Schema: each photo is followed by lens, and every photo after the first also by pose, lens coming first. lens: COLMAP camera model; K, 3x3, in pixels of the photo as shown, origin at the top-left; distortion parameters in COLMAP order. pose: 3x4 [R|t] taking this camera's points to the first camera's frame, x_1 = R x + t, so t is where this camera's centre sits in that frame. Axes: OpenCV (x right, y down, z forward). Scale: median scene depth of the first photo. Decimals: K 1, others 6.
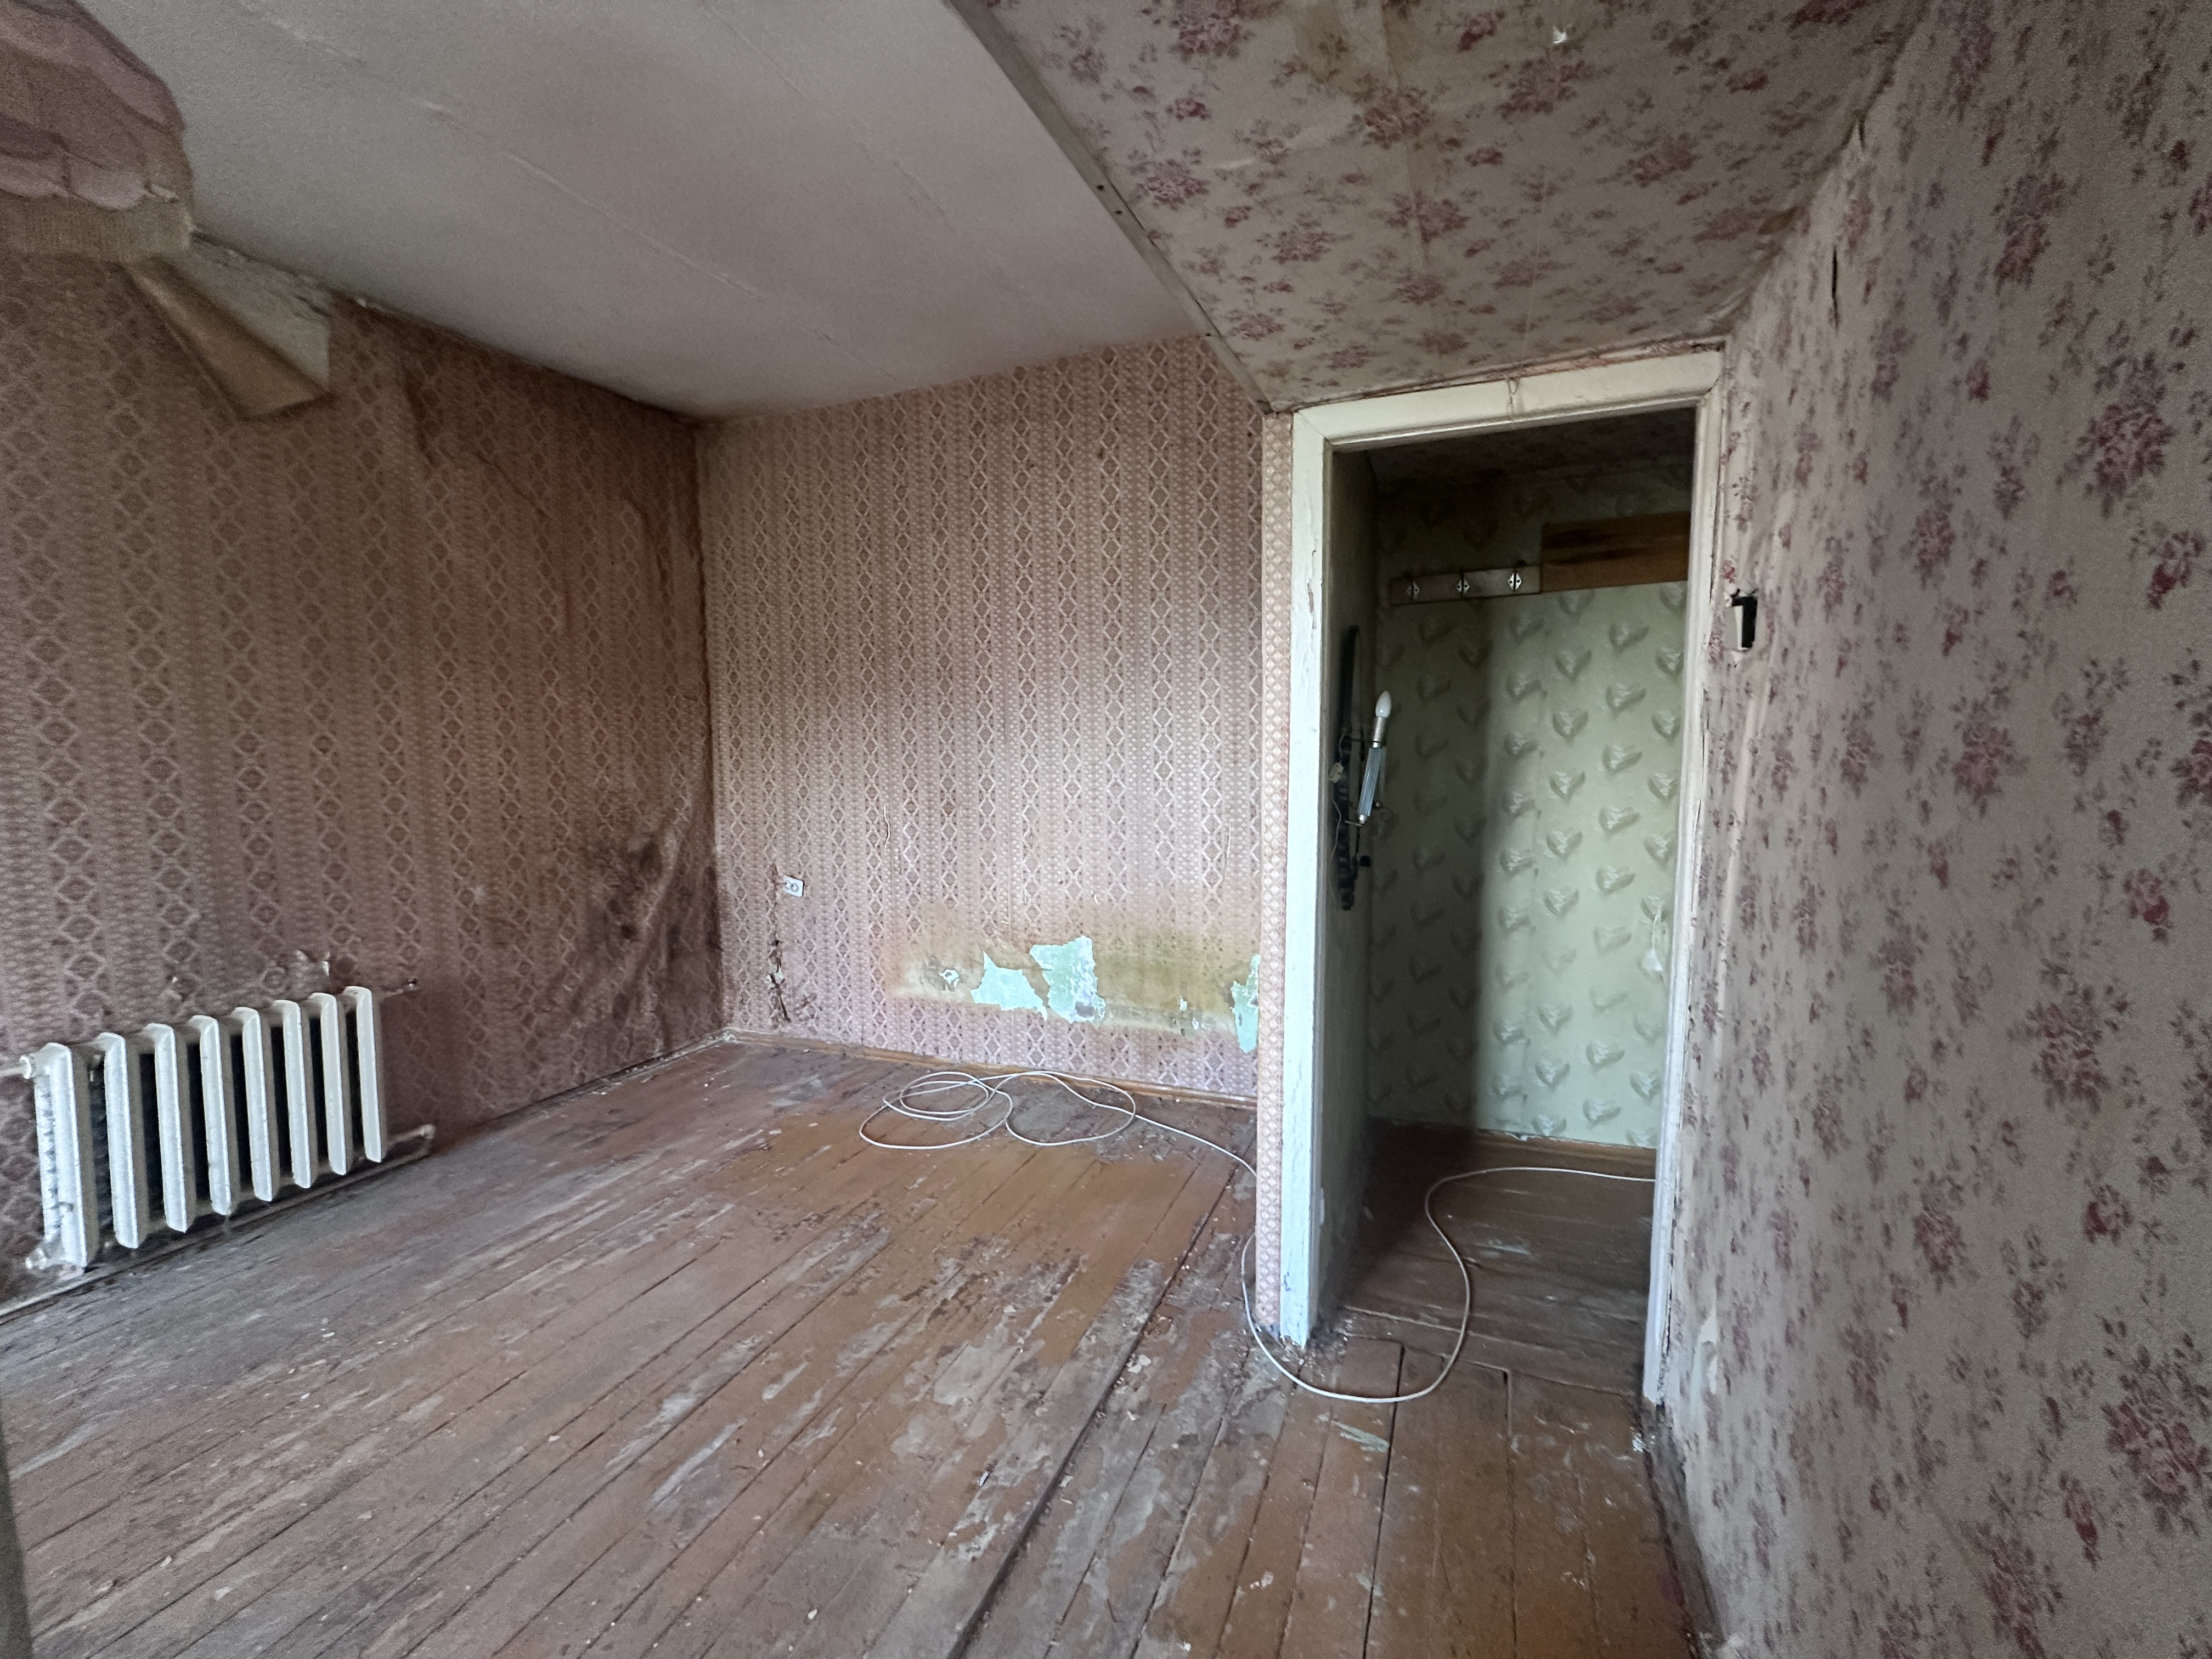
lens RADIAL K [[884.5, 0, 1107.7], [0, 884.5, 826.2], [0, 0, 1]] dist [-0.002737, 0.000052]
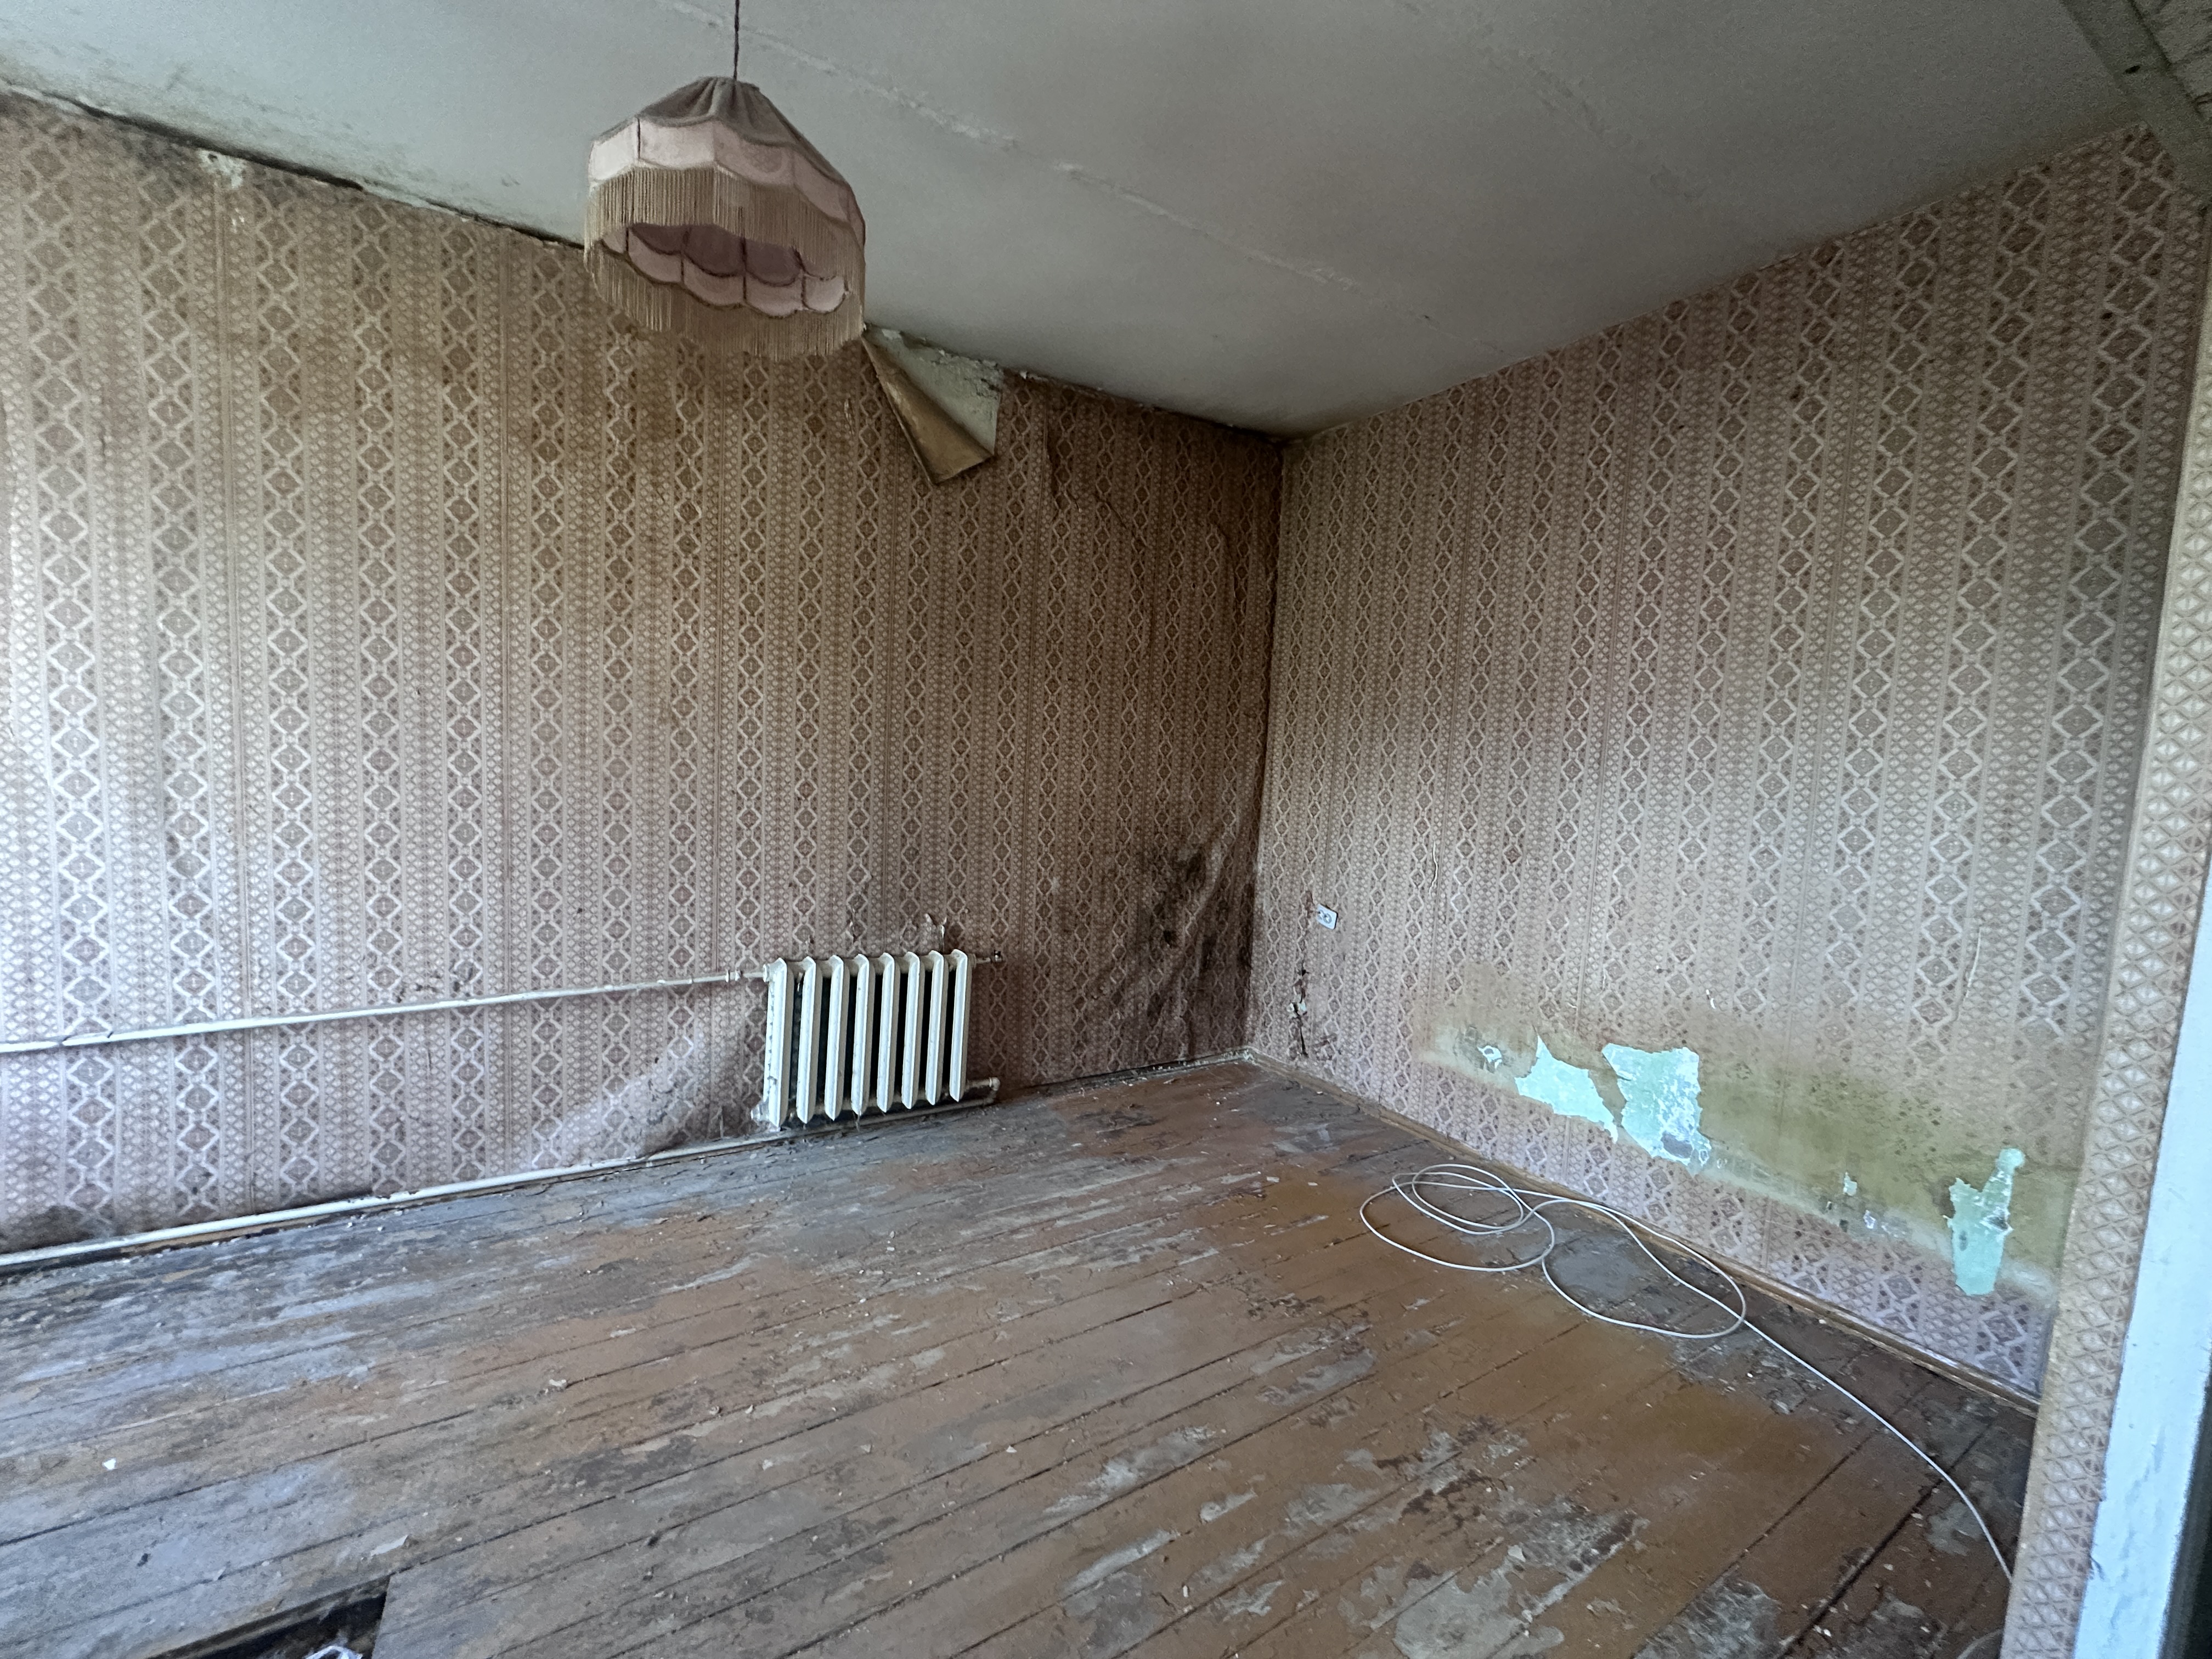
lens RADIAL K [[882.1, 0, 1106.0], [0, 882.1, 826.2], [0, 0, 1]] dist [-0.004556, 0.000939]
pose [[0.811625, 0.098488, -0.575817, -0.015903], [-0.108697, 0.993933, 0.016794, -0.021300], [0.573977, 0.048959, 0.817406, 0.103395]]
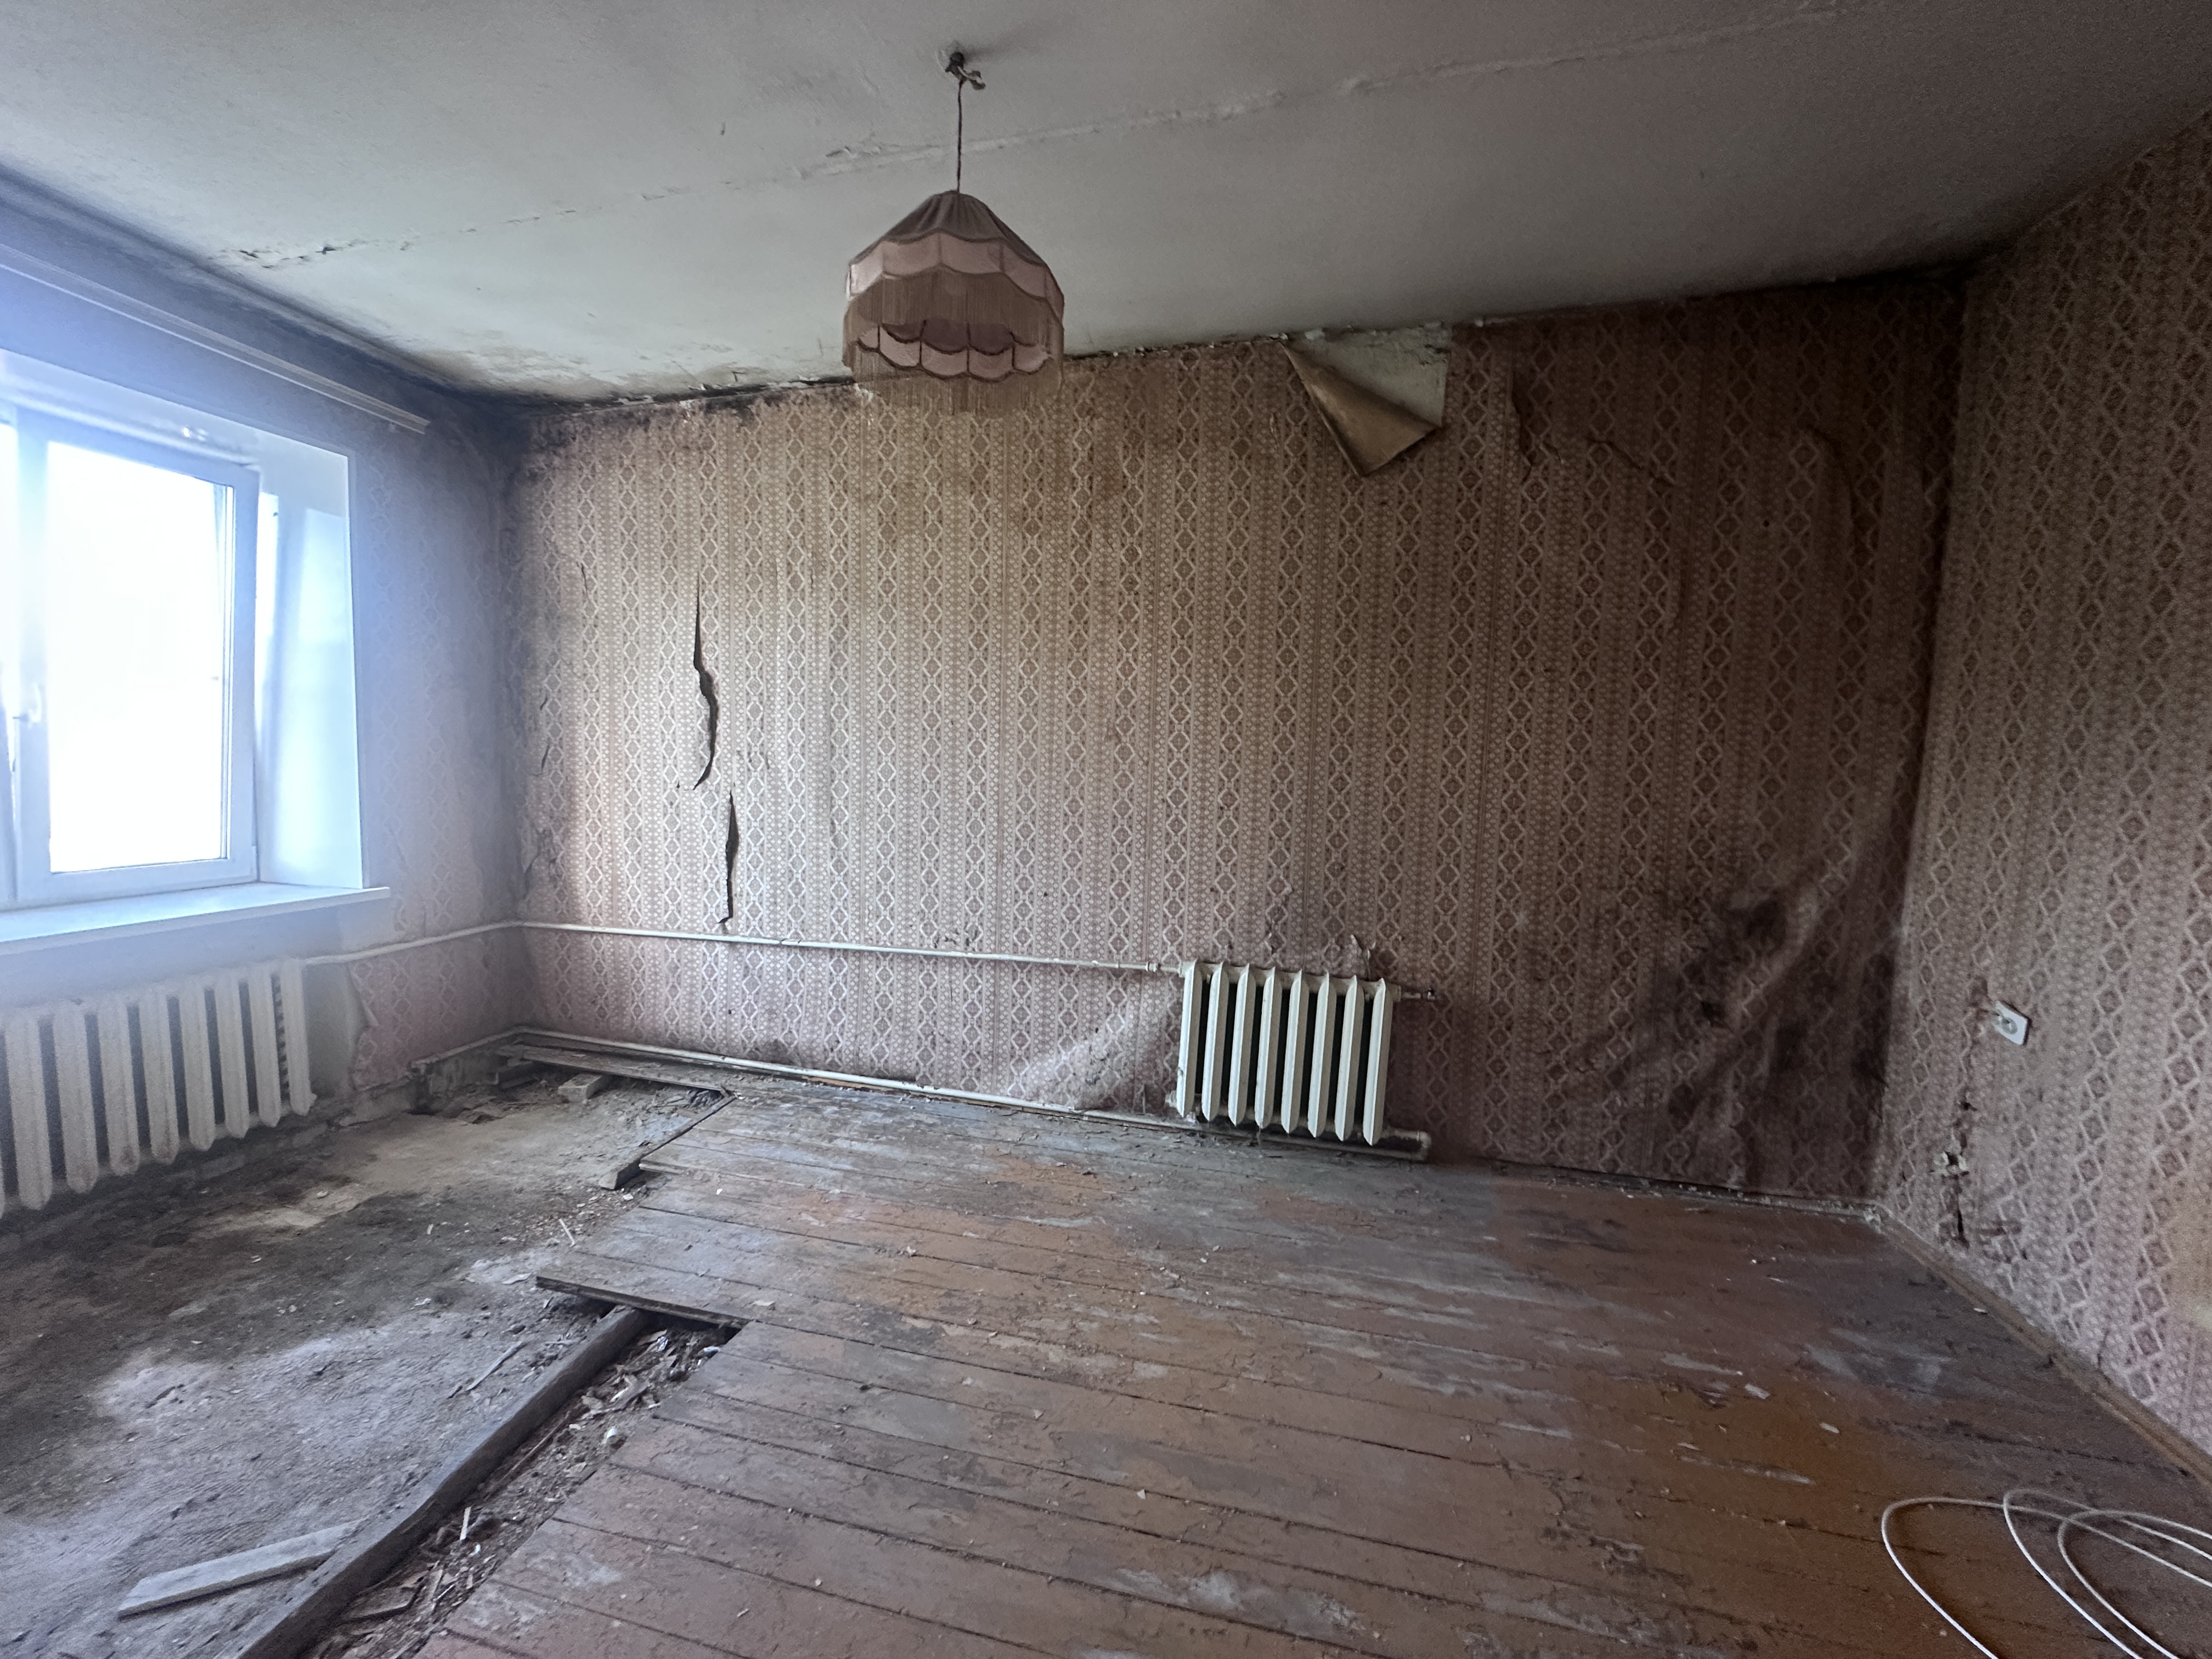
lens RADIAL K [[882.1, 0, 1106.0], [0, 882.1, 826.2], [0, 0, 1]] dist [-0.004556, 0.000939]
pose [[0.161855, 0.097457, -0.981990, 0.107999], [-0.116206, 0.990070, 0.079105, -0.039989], [0.979948, 0.101310, 0.171573, 0.365759]]
